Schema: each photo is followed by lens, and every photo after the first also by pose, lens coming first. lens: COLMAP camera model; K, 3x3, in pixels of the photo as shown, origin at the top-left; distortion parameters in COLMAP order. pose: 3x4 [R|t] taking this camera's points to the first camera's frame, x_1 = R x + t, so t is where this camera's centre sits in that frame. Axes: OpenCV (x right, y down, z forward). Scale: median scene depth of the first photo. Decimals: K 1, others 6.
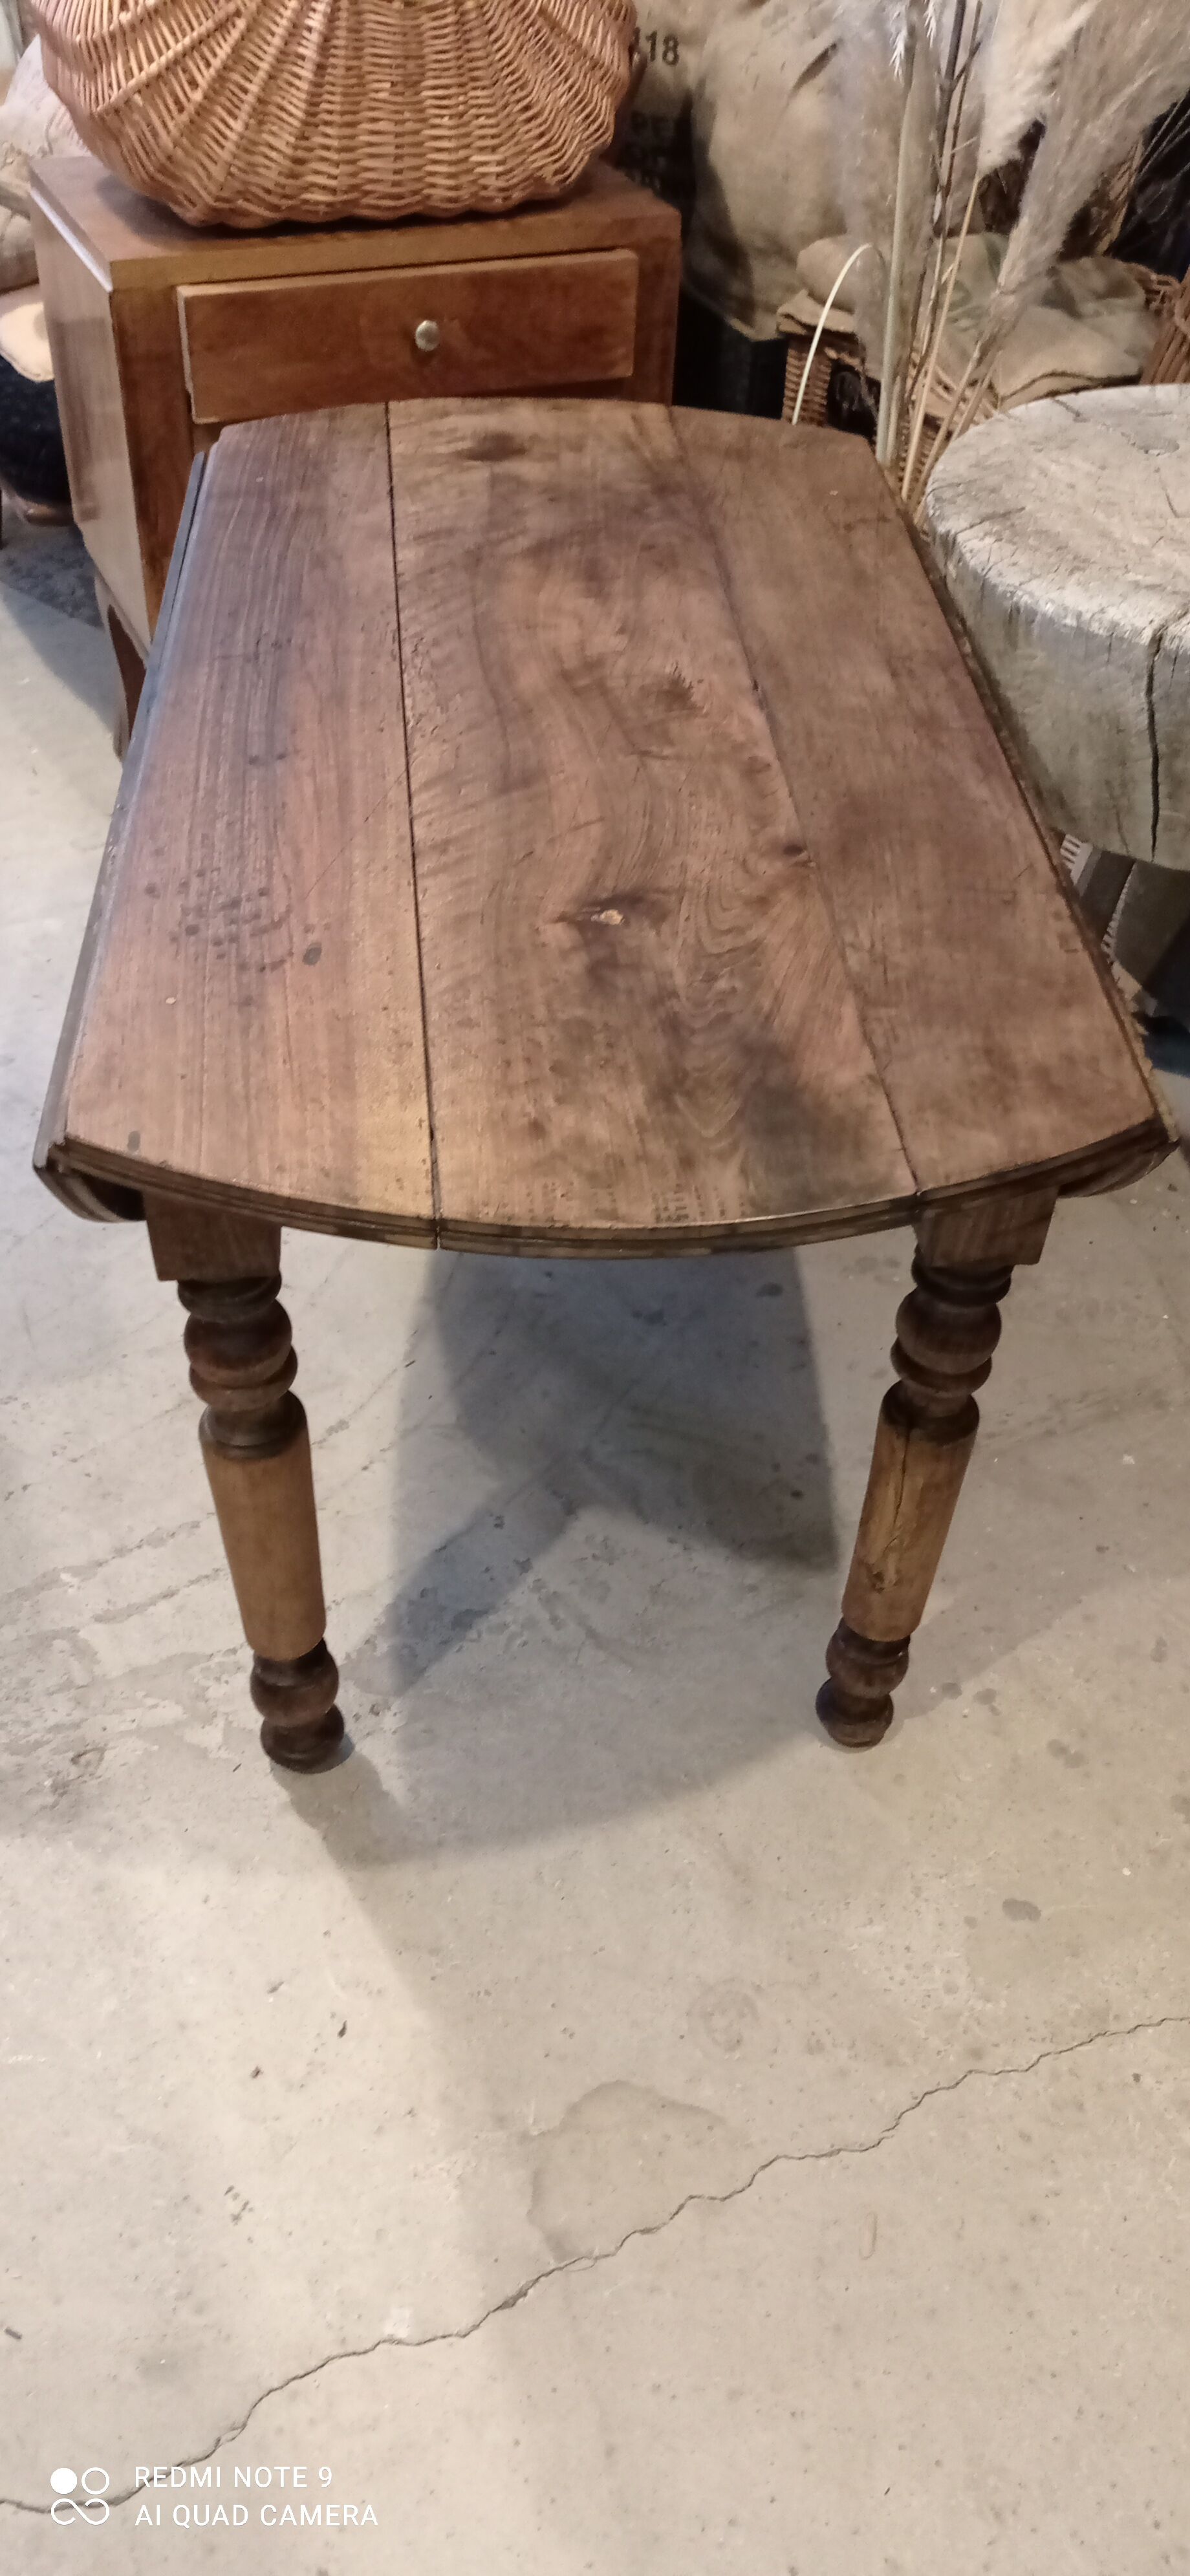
lens RADIAL K [[1908.3, 0, 596.1], [0, 1908.3, 1276.8], [0, 0, 1]] dist [0.024817, -0.011383]
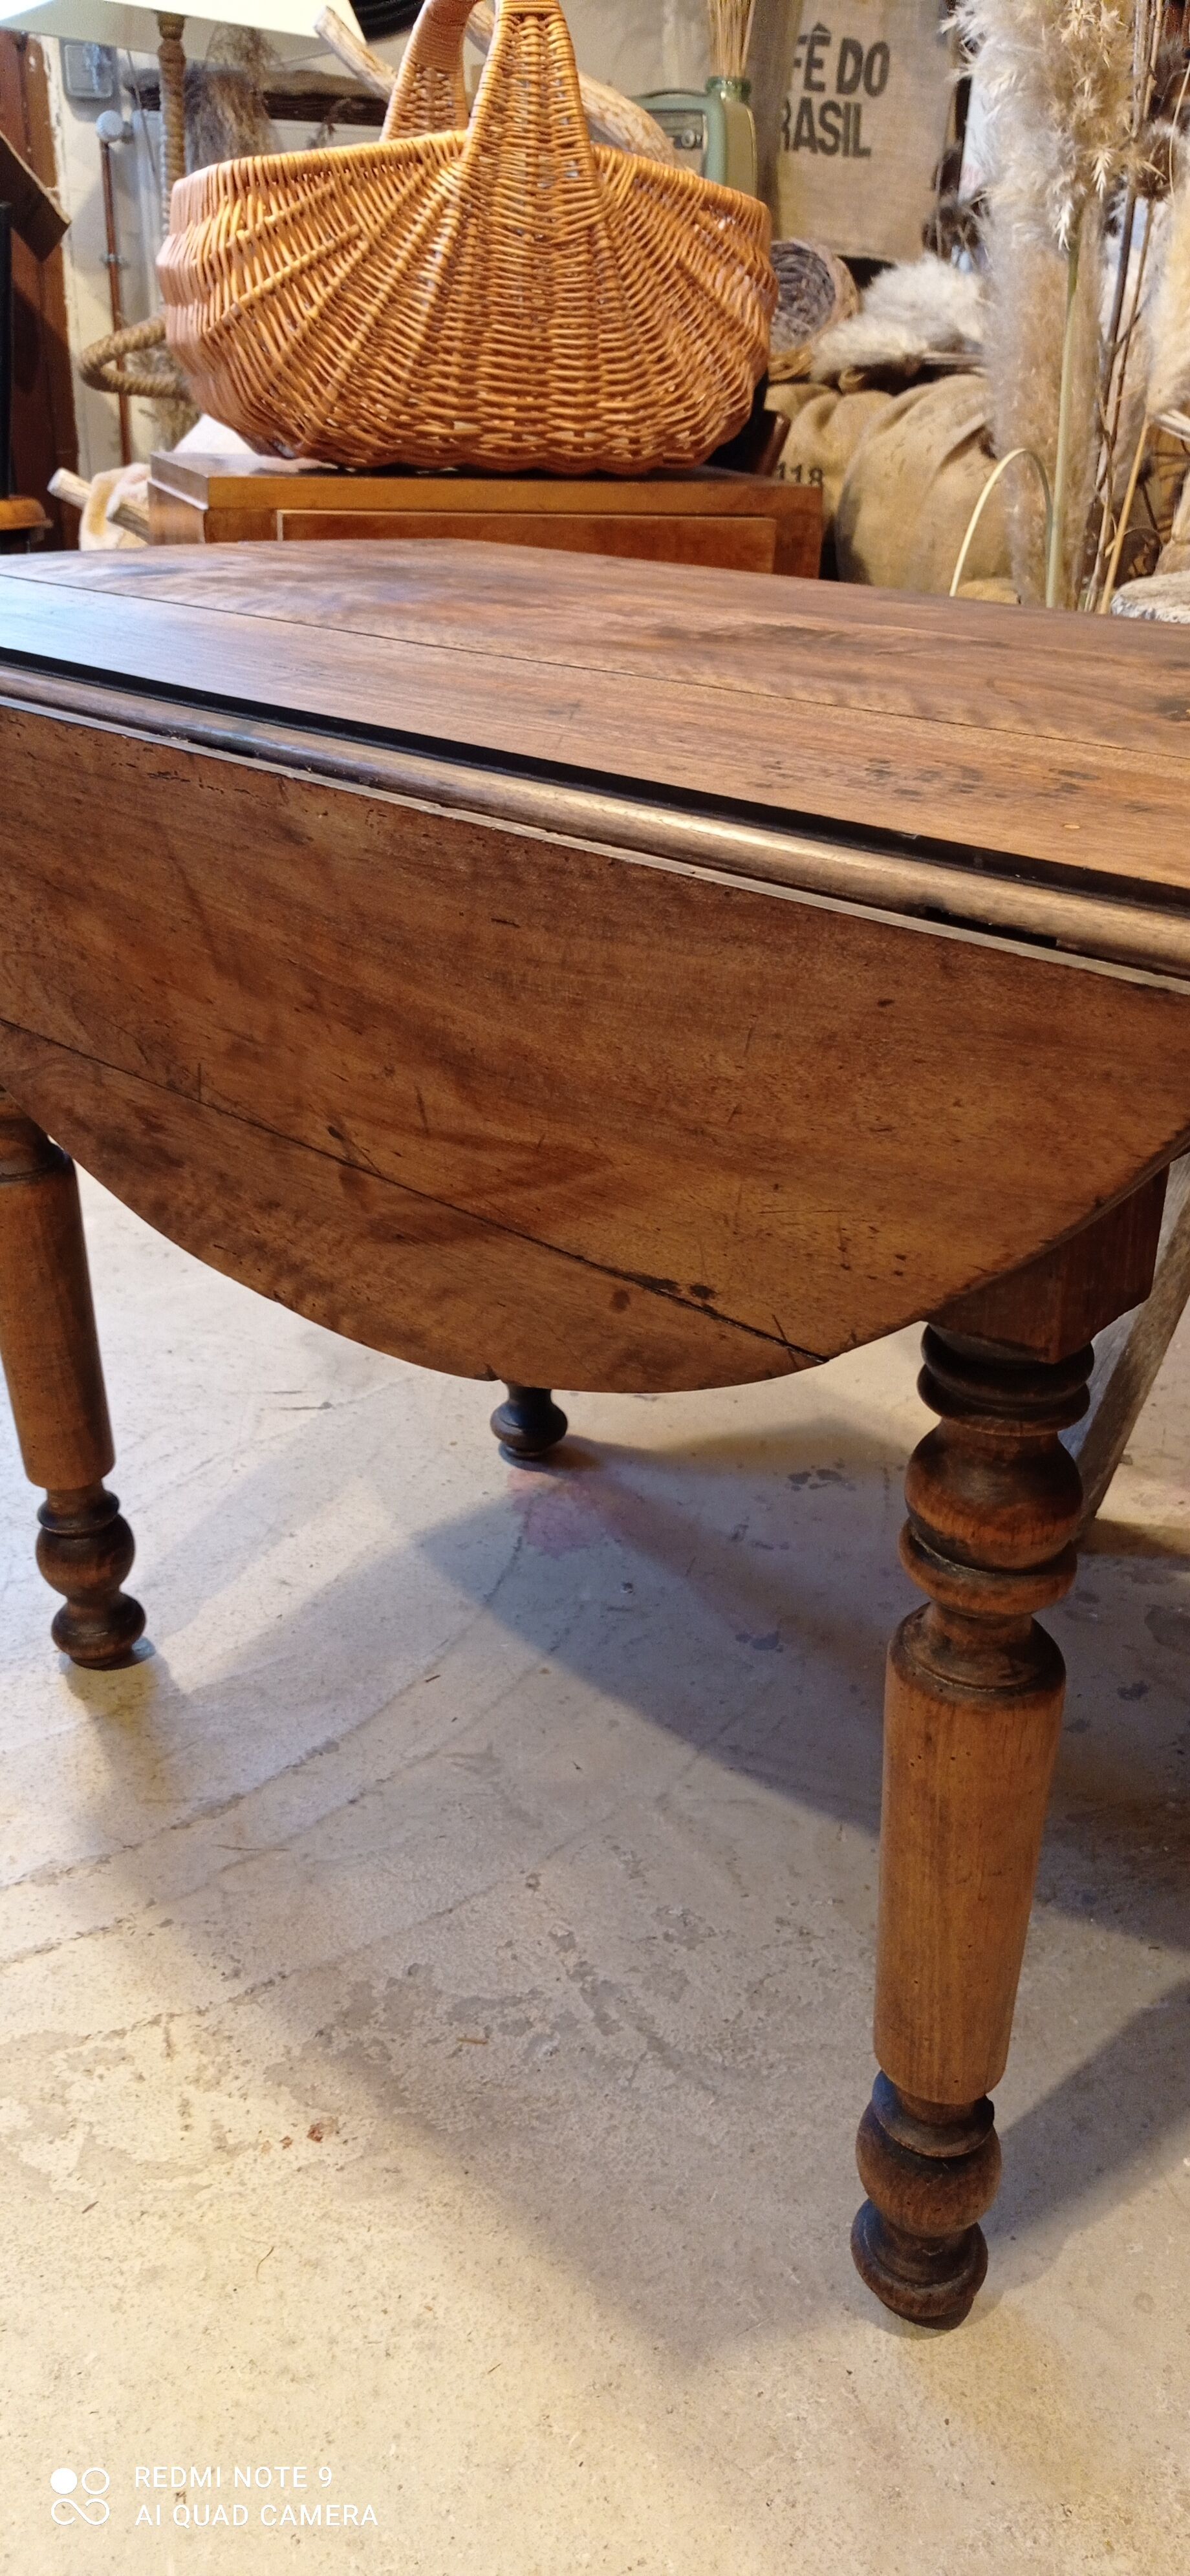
lens RADIAL K [[1929.4, 0, 593.8], [0, 1929.4, 1276.1], [0, 0, 1]] dist [0.019346, -0.013332]
pose [[0.996756, 0.027915, -0.075486, 0.017181], [-0.049888, 0.950300, -0.307313, 0.125993], [0.063155, 0.310082, 0.948610, 0.248485]]
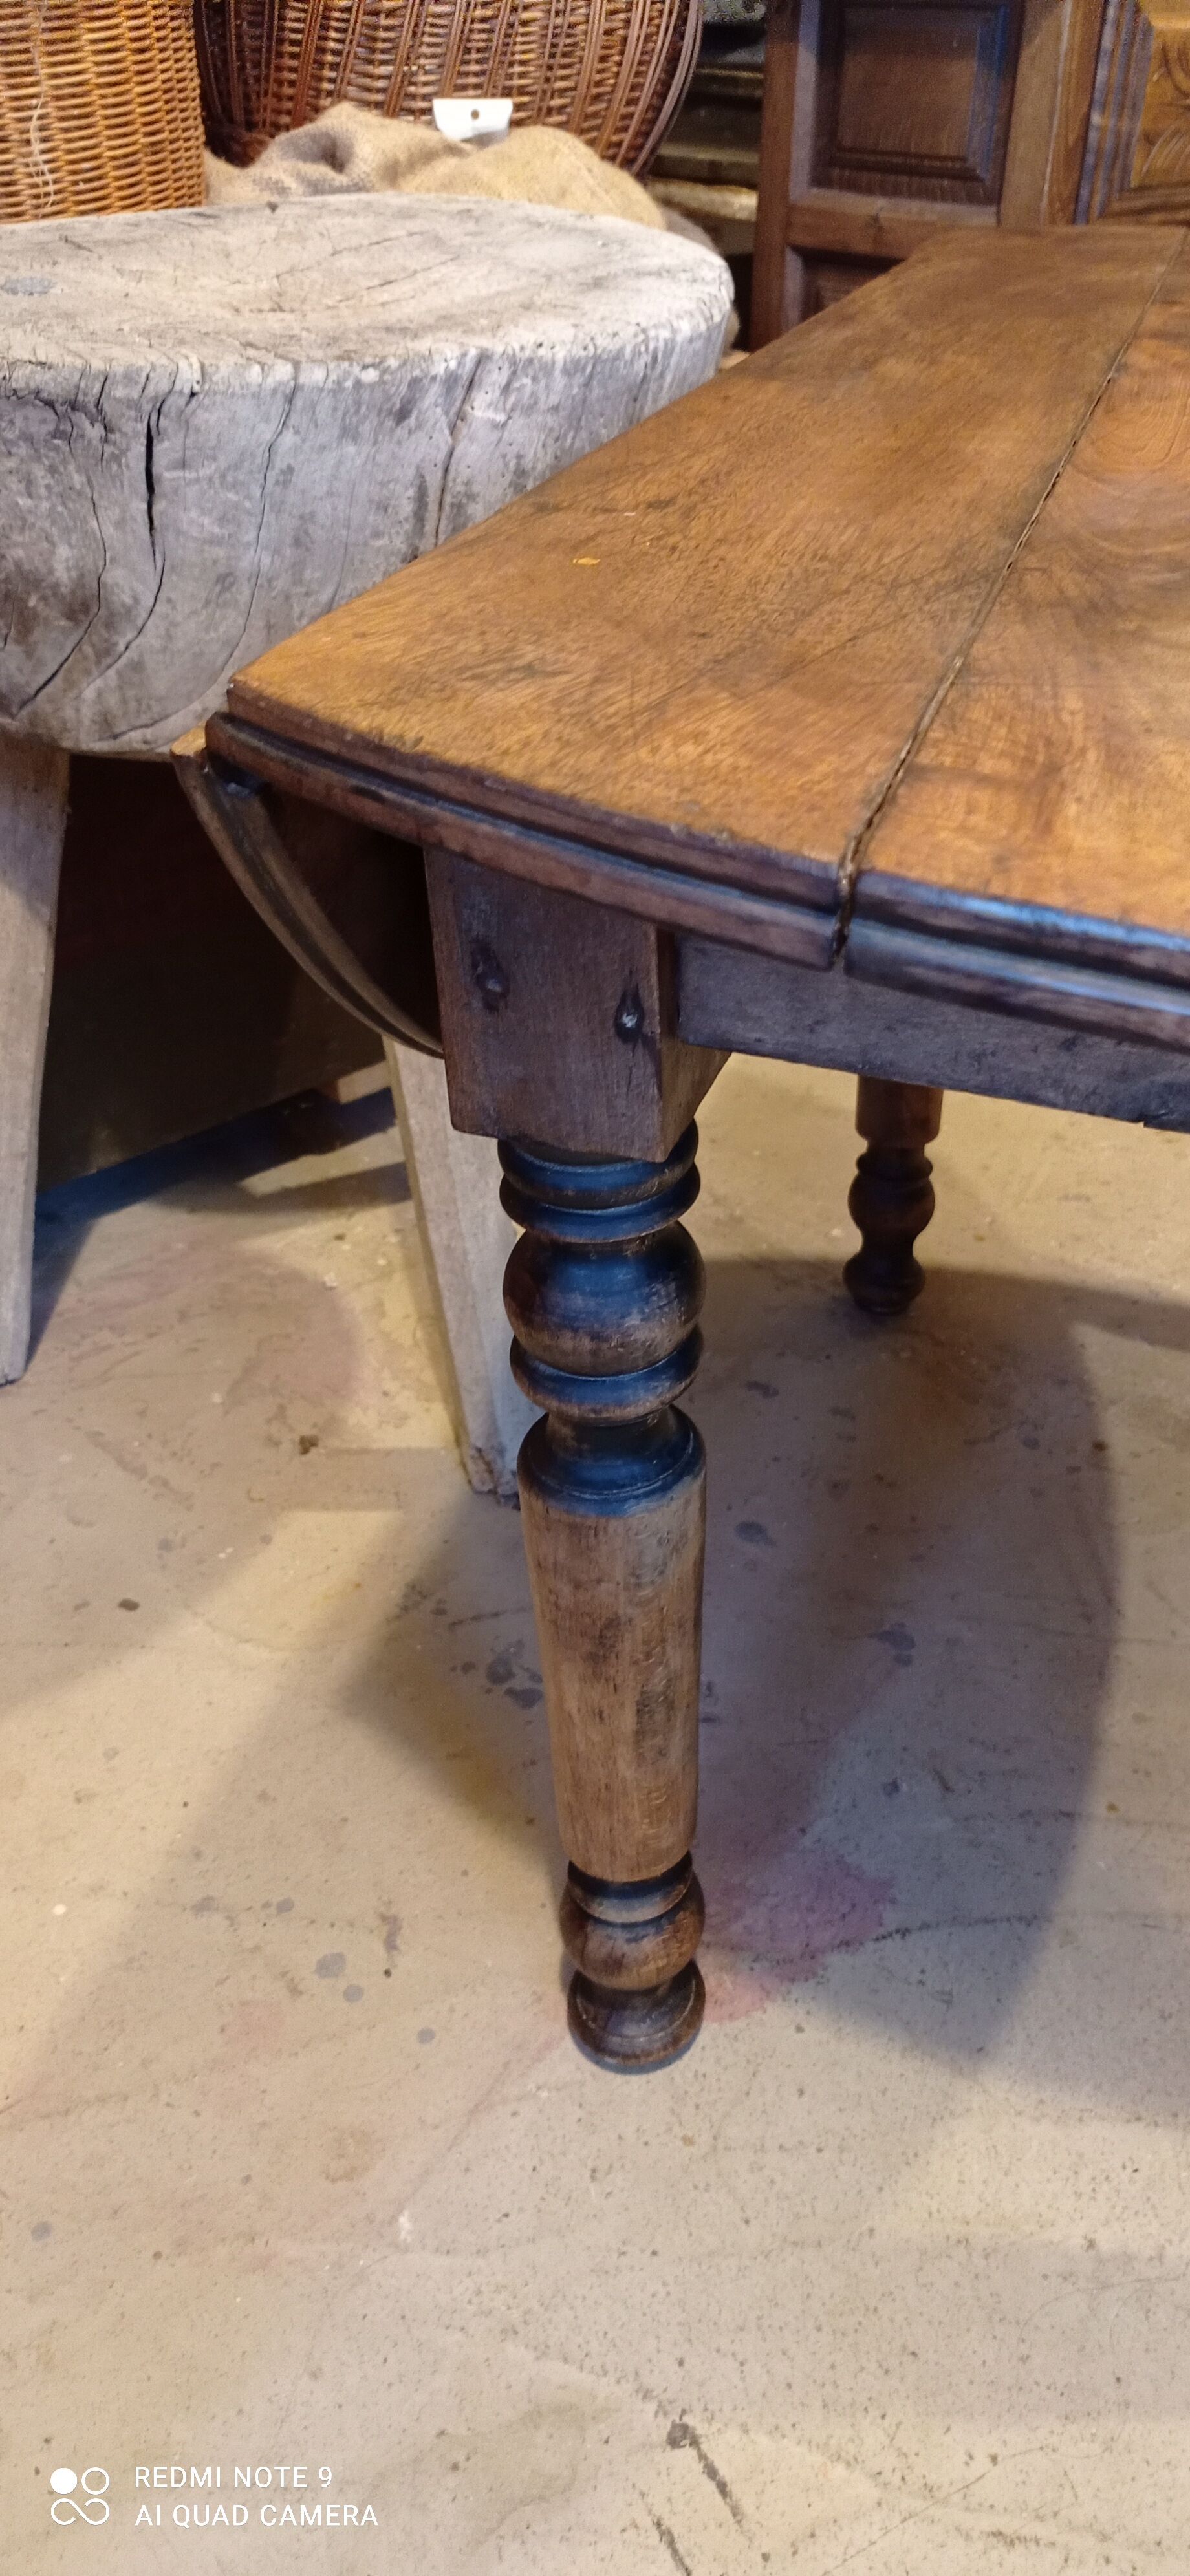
lens RADIAL K [[1929.4, 0, 593.8], [0, 1929.4, 1276.1], [0, 0, 1]] dist [0.019346, -0.013332]
pose [[-0.331046, -0.566401, 0.754717, -0.365569], [0.638857, 0.454095, 0.621015, -0.516202], [-0.694457, 0.687741, 0.211523, 0.892477]]
